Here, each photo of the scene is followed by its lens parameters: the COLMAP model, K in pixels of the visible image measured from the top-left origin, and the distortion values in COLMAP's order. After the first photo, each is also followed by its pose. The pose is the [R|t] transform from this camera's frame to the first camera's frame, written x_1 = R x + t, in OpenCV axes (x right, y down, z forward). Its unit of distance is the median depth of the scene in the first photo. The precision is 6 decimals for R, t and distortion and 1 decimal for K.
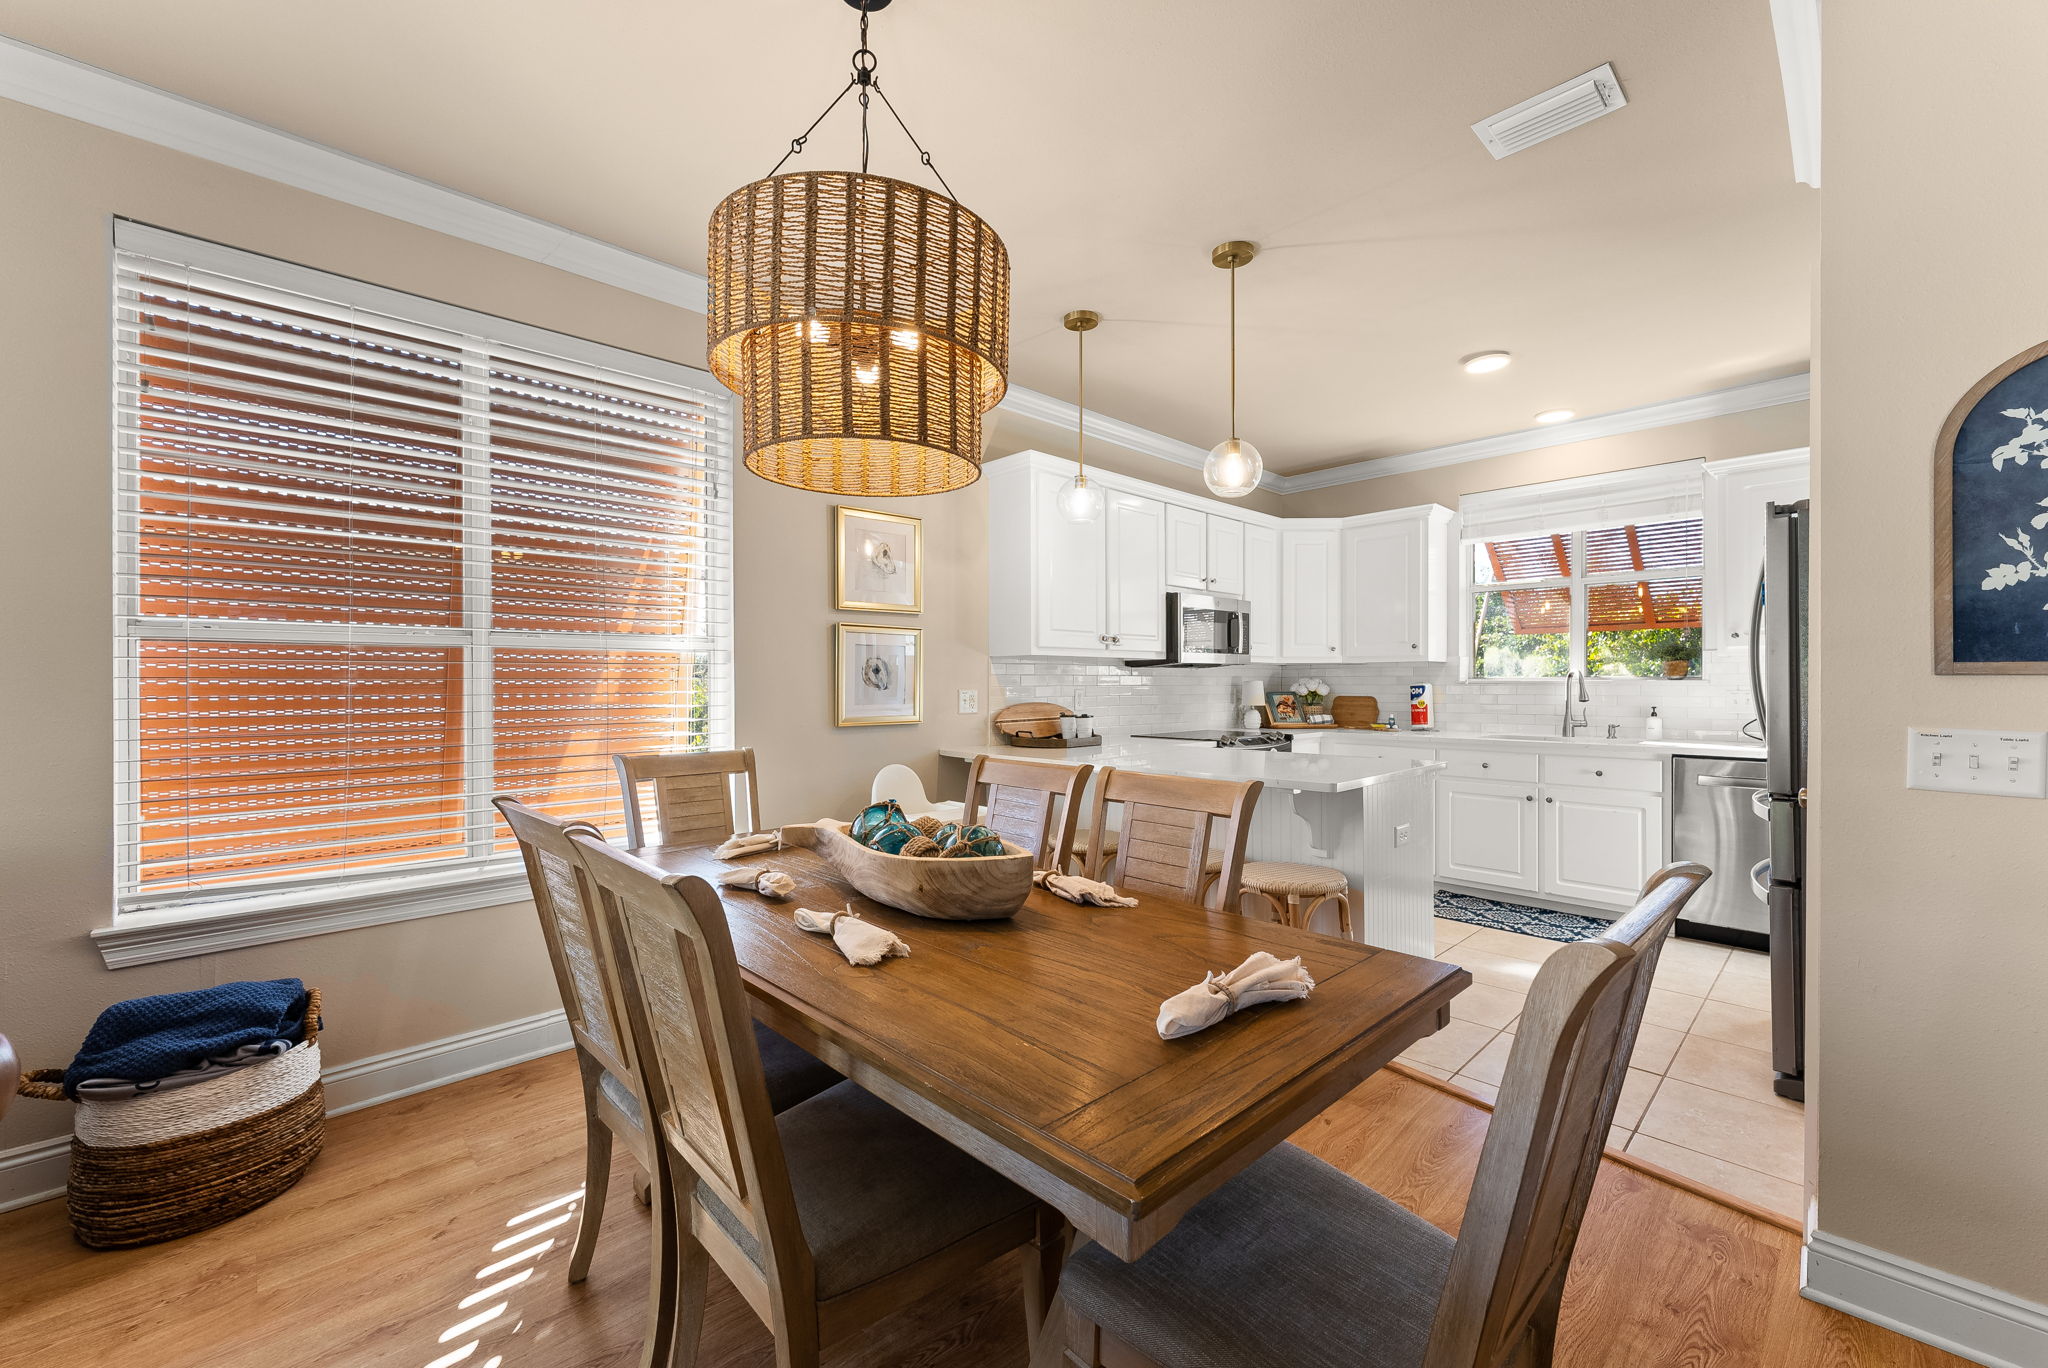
lens RADIAL K [[812.3, 0, 1033.3], [0, 812.3, 683.4], [0, 0, 1]] dist [-0.002244, -0.000391]
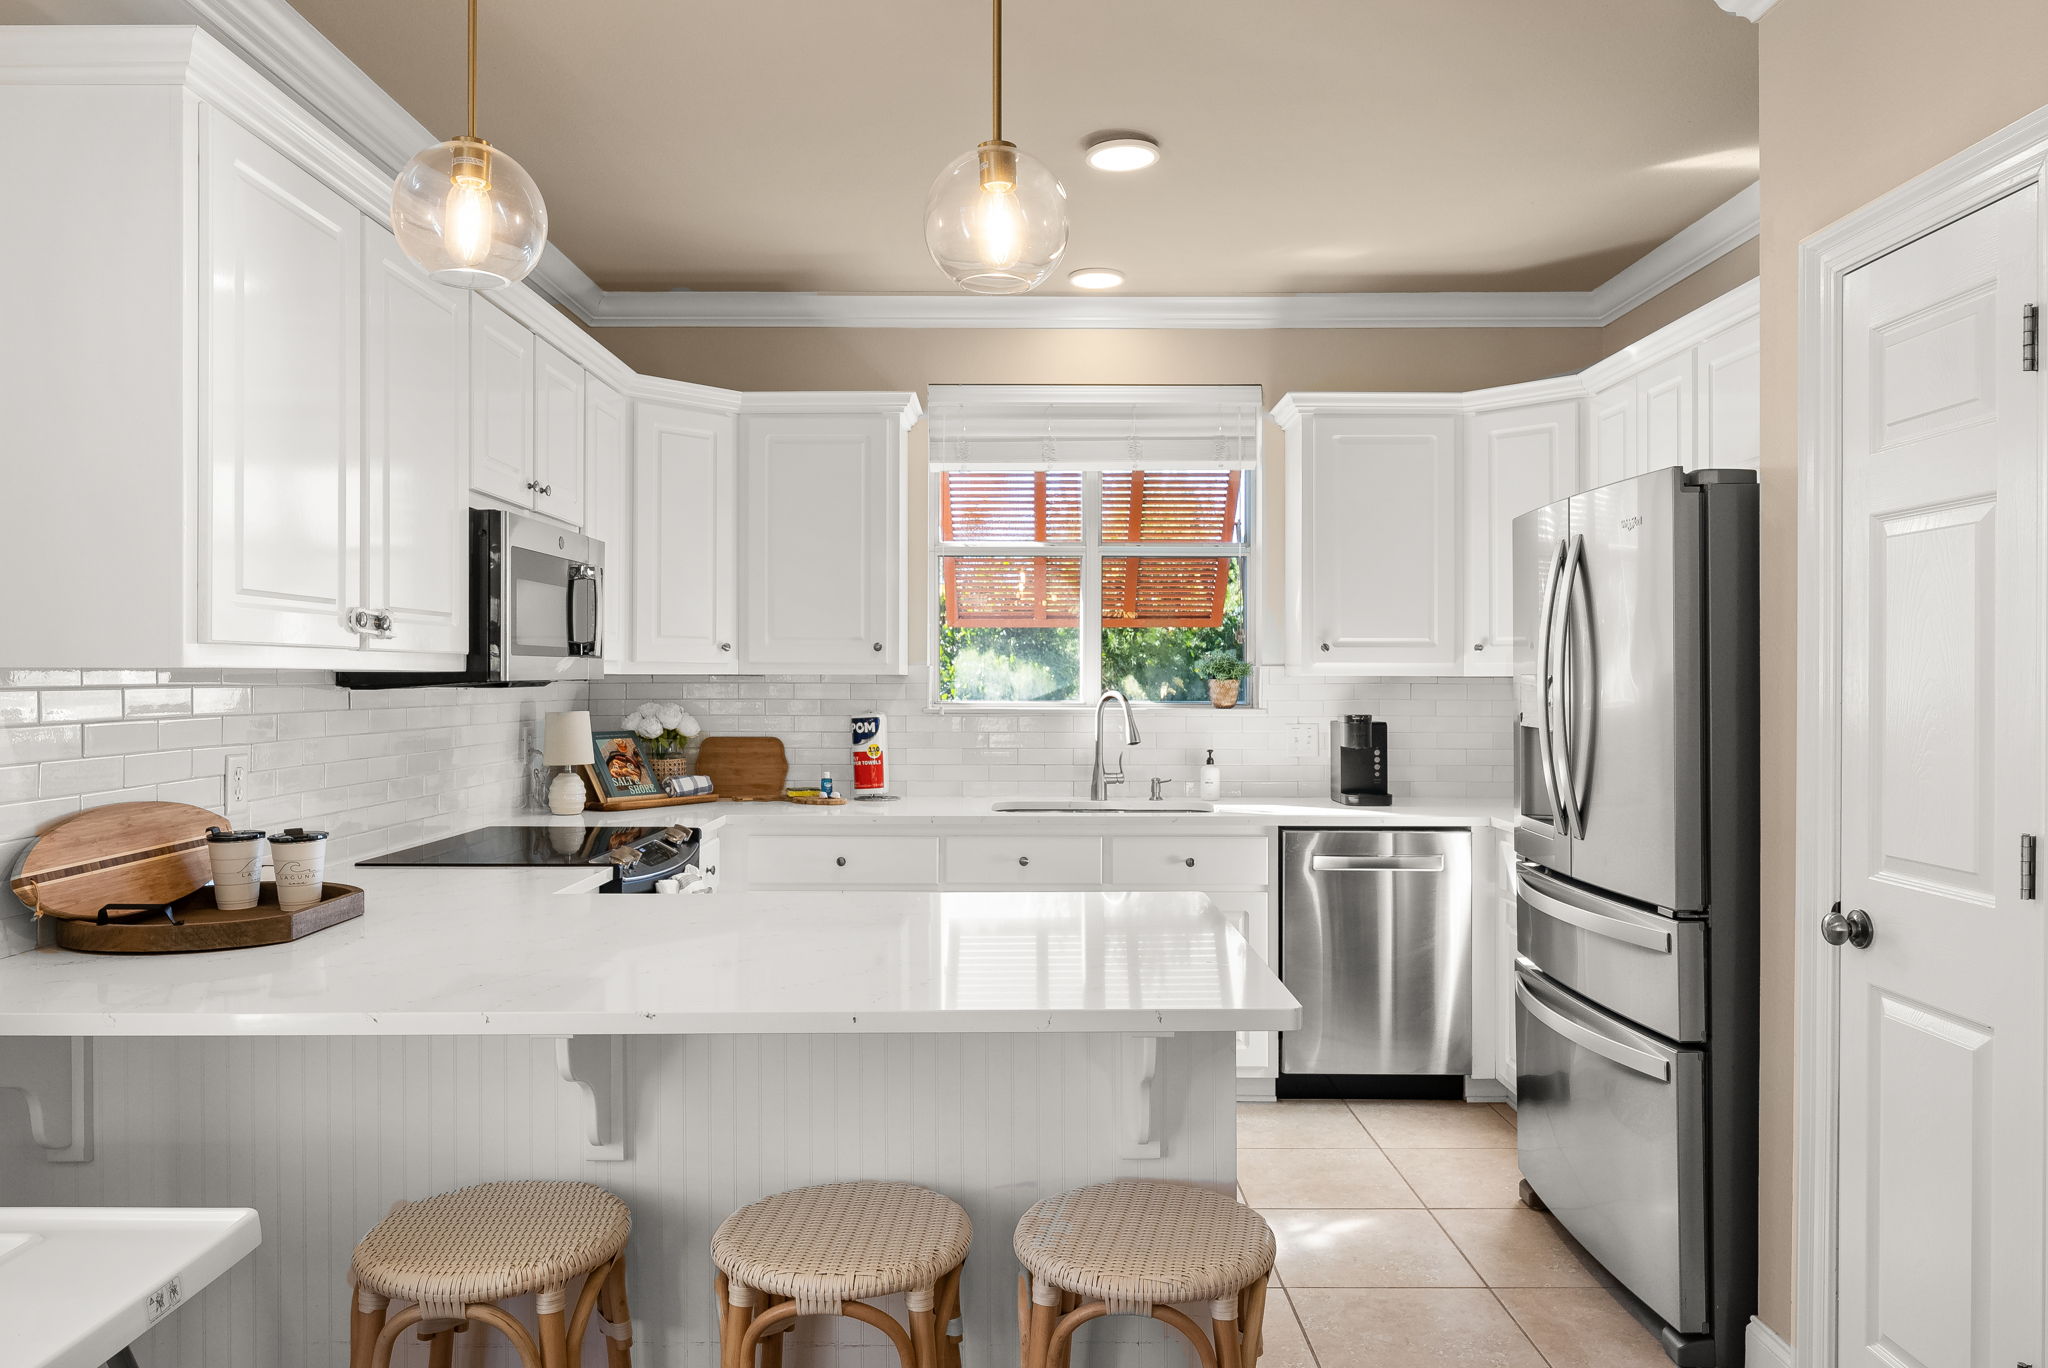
lens RADIAL K [[1353.4, 0, 1024.0], [0, 1353.4, 684.0], [0, 0, 1]] dist [-0.004965, -0.001639]
pose [[0.691781, 0.000186, 0.722108, -0.122022], [-0.003079, 0.999992, 0.002692, -0.024408], [-0.722101, -0.004086, 0.691775, 0.307051]]
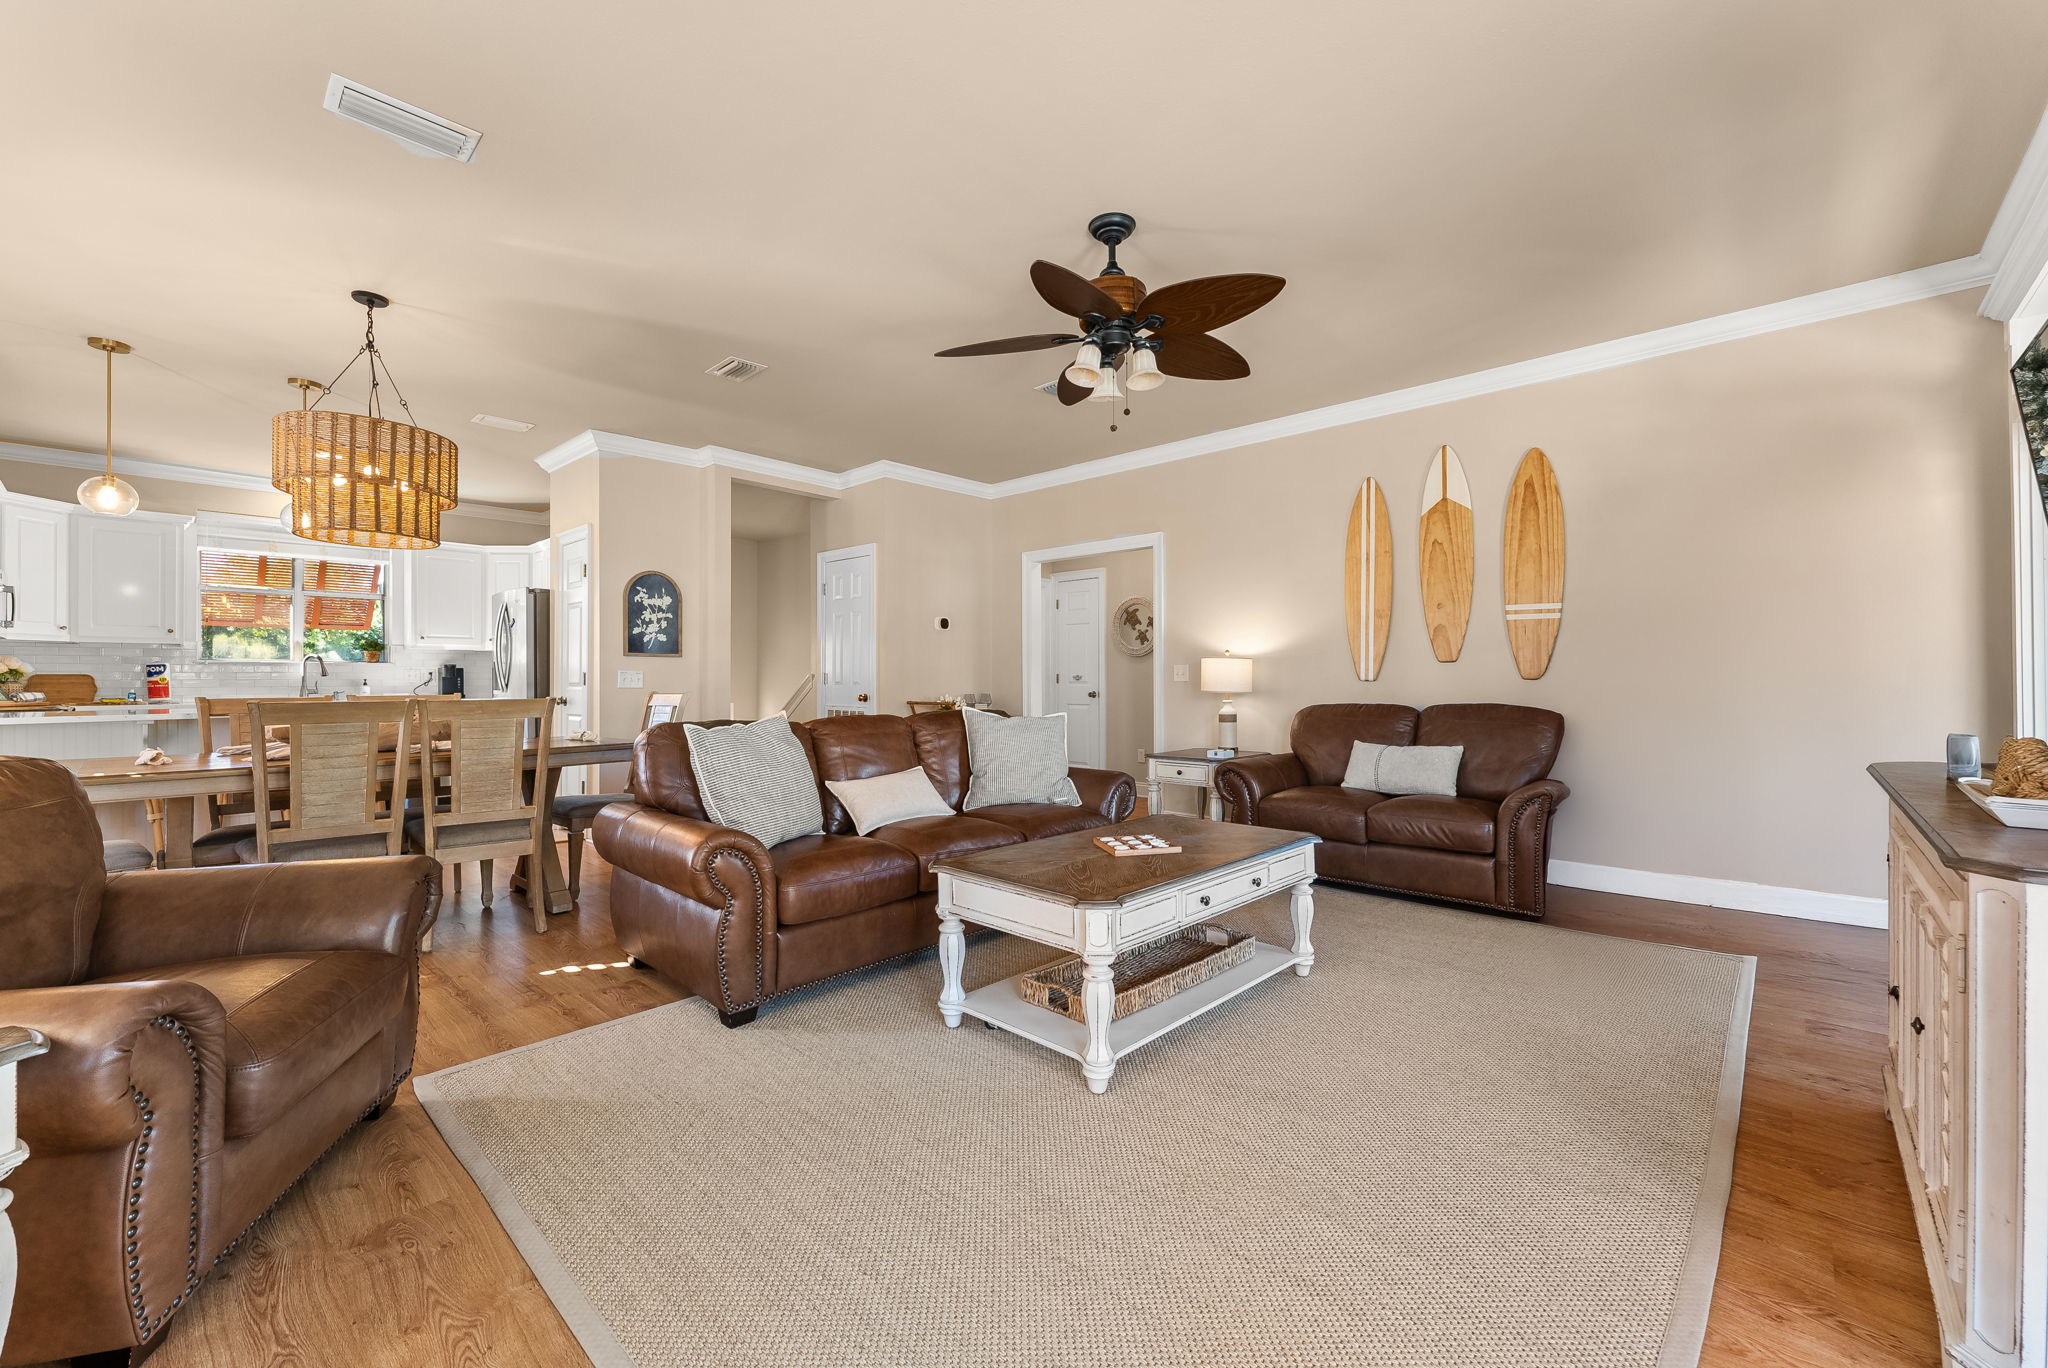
lens RADIAL K [[821.1, 0, 1011.2], [0, 821.1, 676.7], [0, 0, 1]] dist [0.013535, -0.000312]
pose [[-0.045425, 0.008333, 0.998933, -0.817454], [0.004738, 0.999956, -0.008126, 0.037630], [-0.998957, 0.004363, -0.045463, -0.173970]]
